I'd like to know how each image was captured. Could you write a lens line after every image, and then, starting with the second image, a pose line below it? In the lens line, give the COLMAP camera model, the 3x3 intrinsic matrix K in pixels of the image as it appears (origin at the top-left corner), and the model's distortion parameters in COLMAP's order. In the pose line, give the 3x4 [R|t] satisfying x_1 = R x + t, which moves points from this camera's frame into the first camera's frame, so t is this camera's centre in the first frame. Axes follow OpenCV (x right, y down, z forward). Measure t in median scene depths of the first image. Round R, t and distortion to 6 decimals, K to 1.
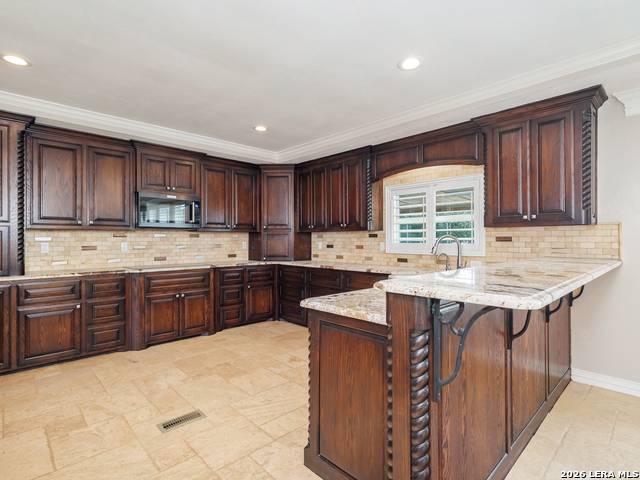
lens RADIAL K [[331.2, 0, 320.0], [0, 331.2, 240.0], [0, 0, 1]] dist [0.010622, -0.000295]
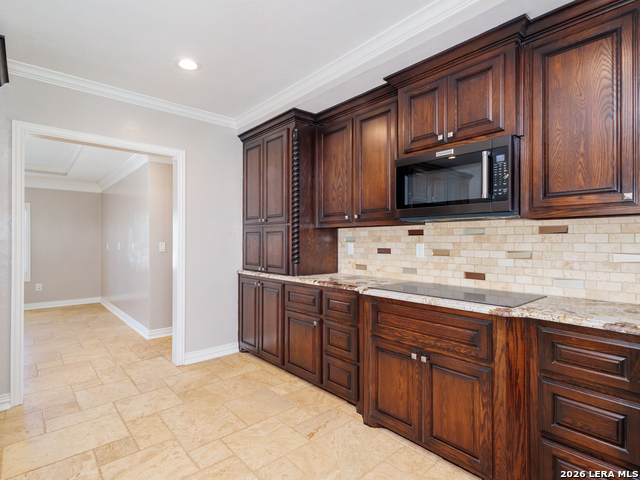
lens RADIAL K [[331.2, 0, 320.0], [0, 331.2, 240.0], [0, 0, 1]] dist [0.010622, -0.000295]
pose [[-0.036891, -0.000601, -0.999319, 0.058304], [-0.002128, 0.999998, -0.000523, 0.000837], [0.999317, 0.002107, -0.036892, 0.917429]]
